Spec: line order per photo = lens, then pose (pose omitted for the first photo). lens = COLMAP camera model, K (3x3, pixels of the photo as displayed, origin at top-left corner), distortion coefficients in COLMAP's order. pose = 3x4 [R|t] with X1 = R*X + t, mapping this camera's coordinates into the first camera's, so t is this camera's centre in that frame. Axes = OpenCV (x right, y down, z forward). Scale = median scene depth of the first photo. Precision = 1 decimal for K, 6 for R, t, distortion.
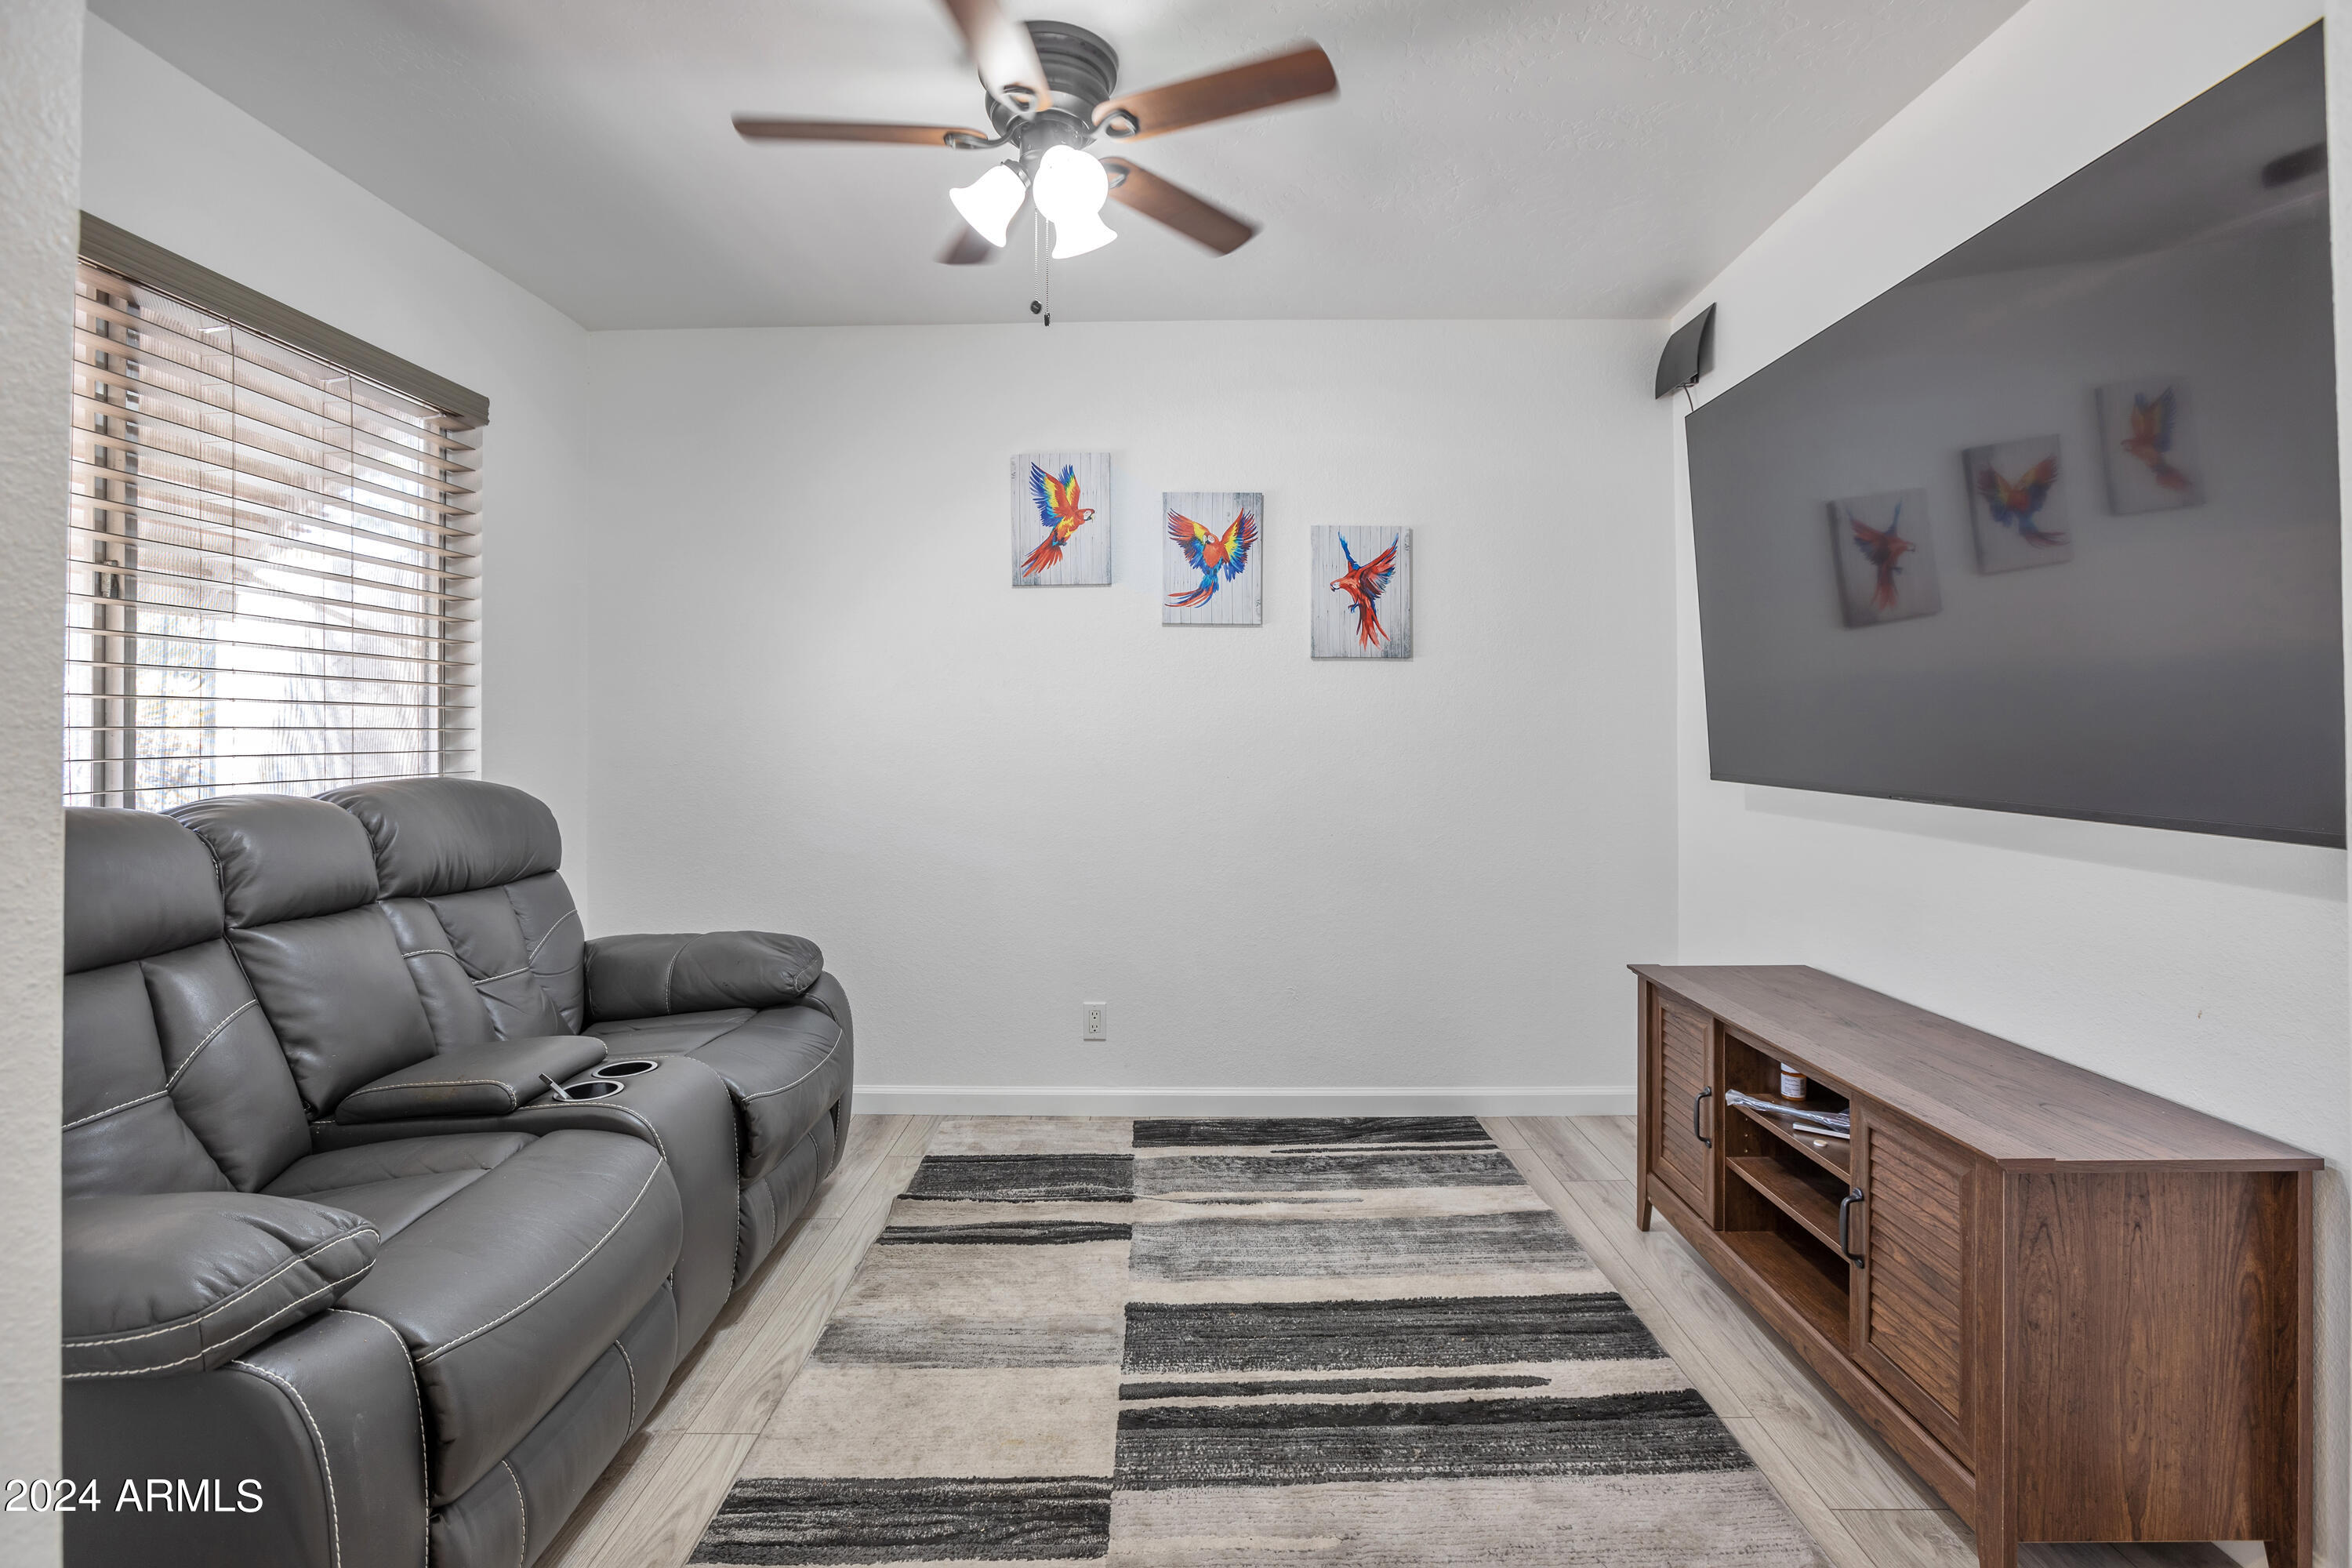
lens RADIAL K [[1082.5, 0, 1187.1], [0, 1082.5, 730.8], [0, 0, 1]] dist [-0.012474, 0.000881]
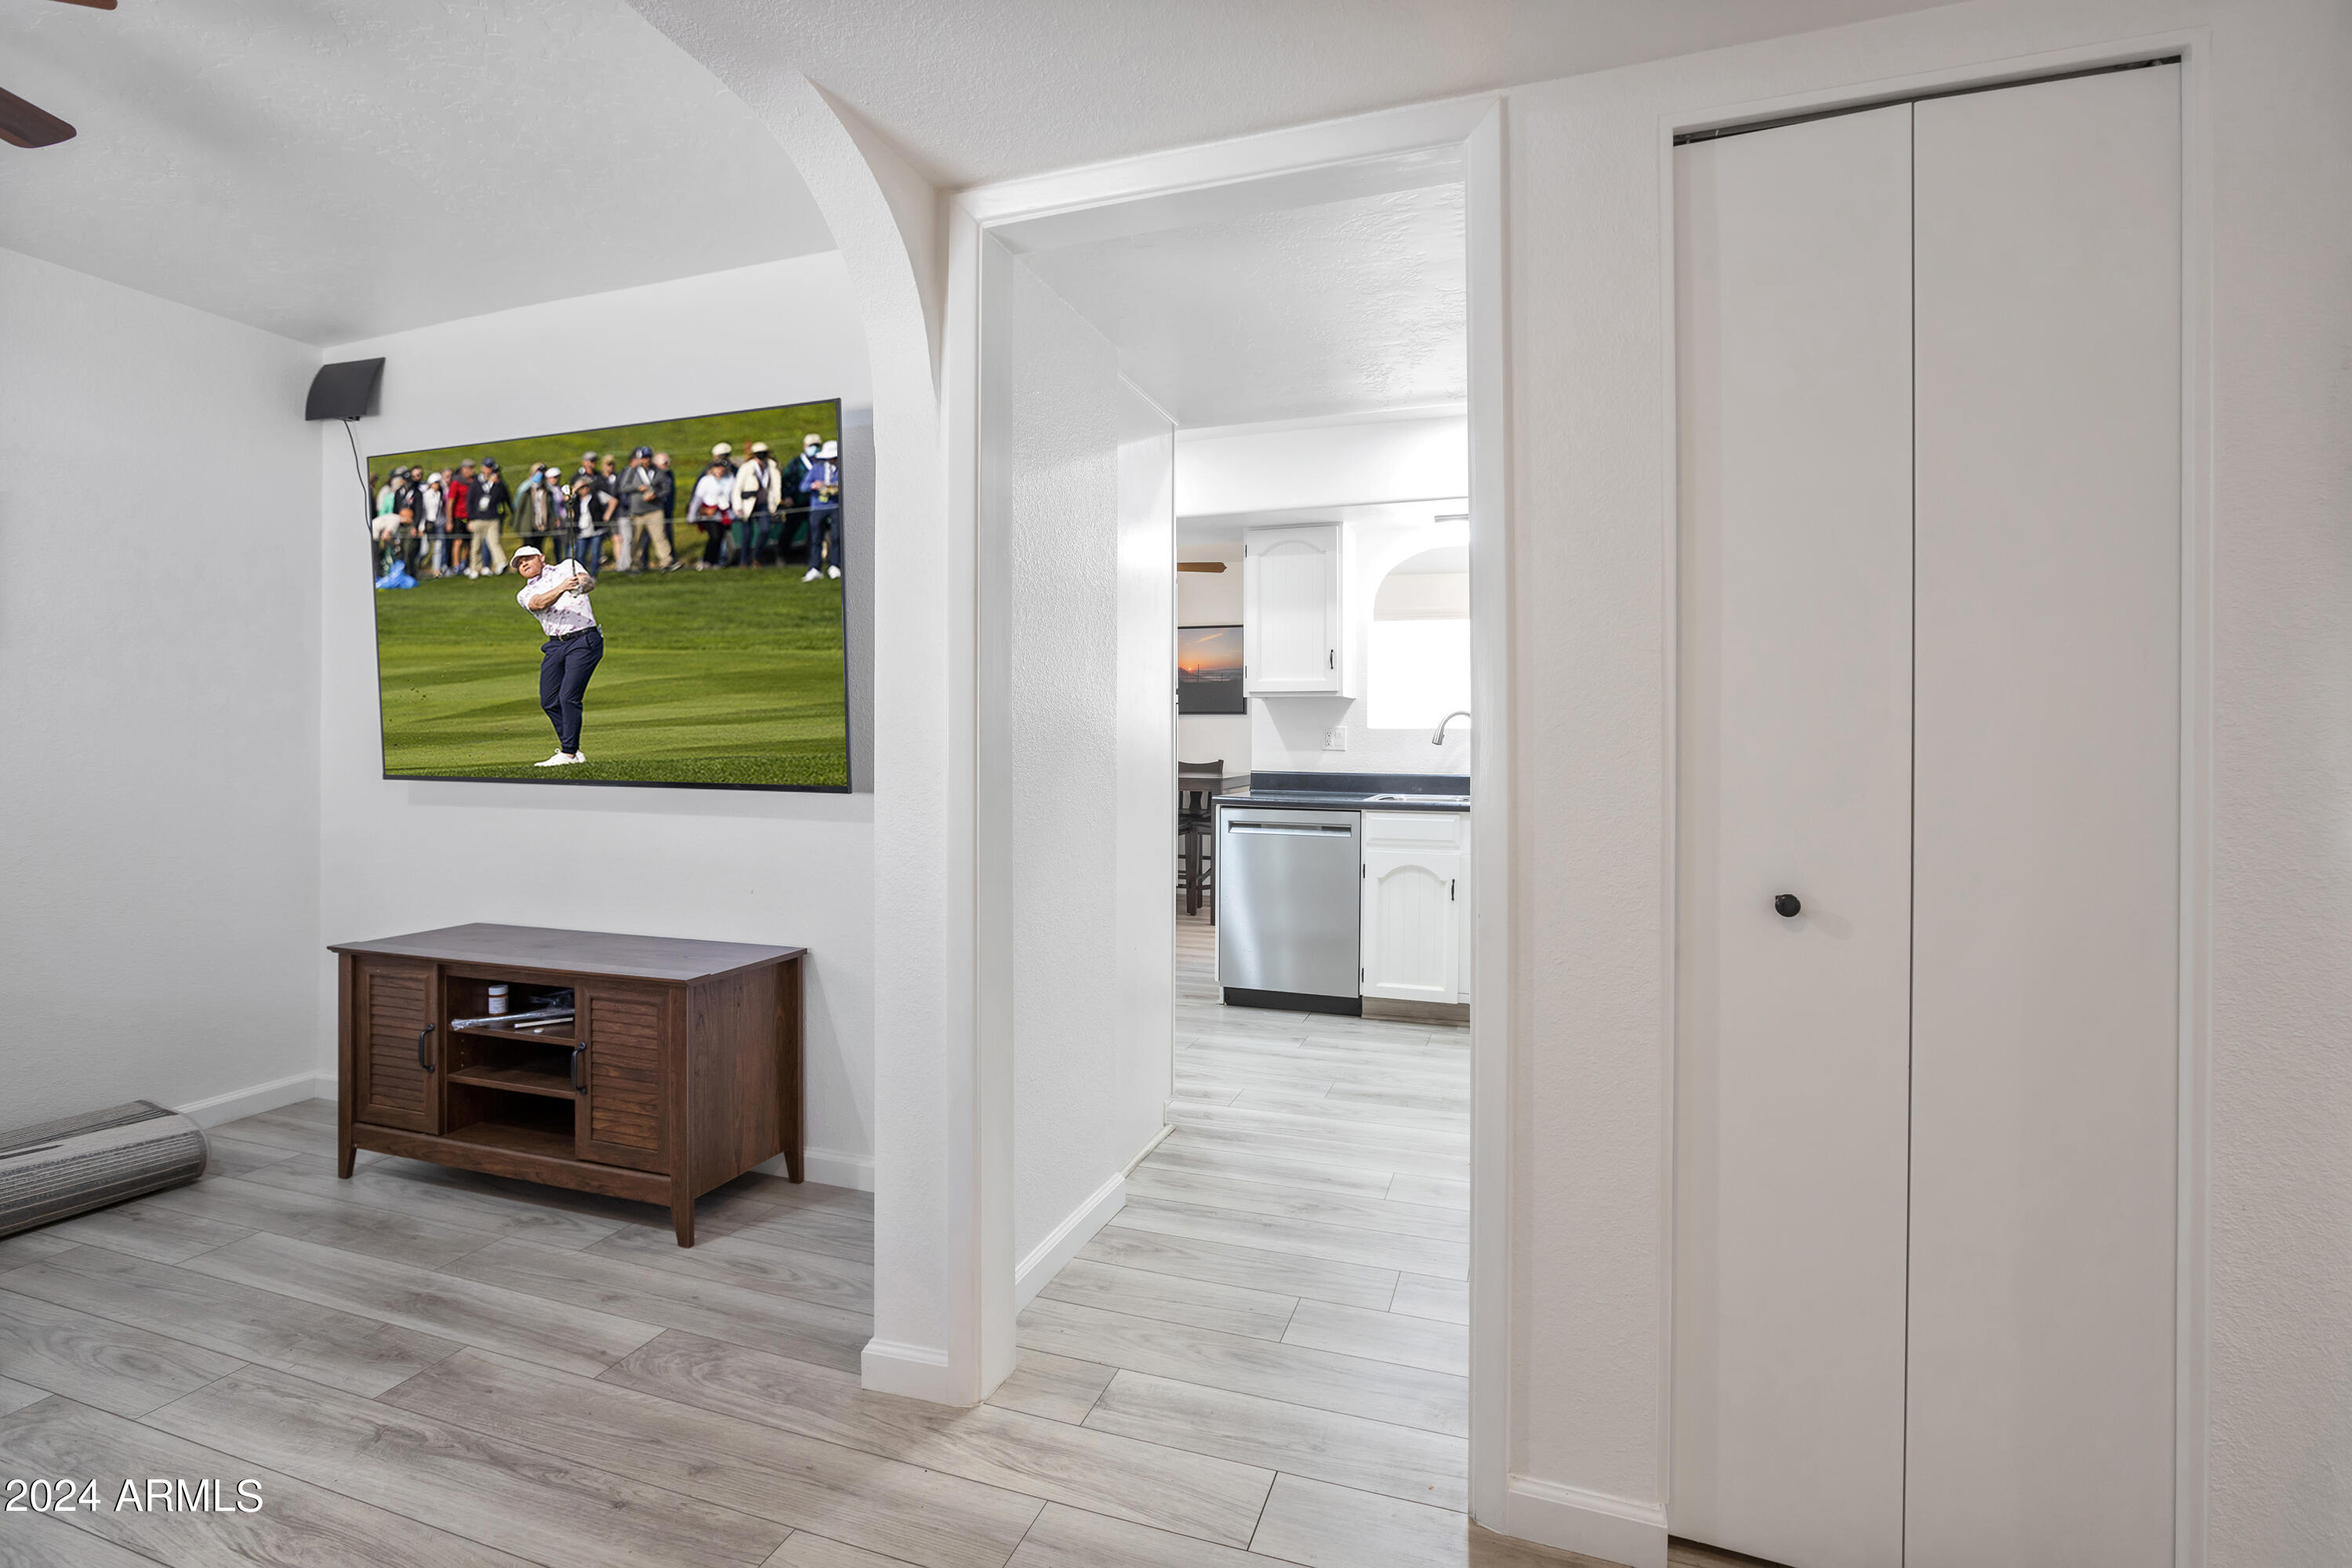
lens RADIAL K [[1106.4, 0, 1168.8], [0, 1106.4, 749.6], [0, 0, 1]] dist [-0.003801, -0.000096]
pose [[0.324342, -0.001918, 0.945938, -0.383893], [-0.007543, 0.999961, 0.004614, 0.003668], [-0.945910, -0.008632, 0.324315, -0.181974]]
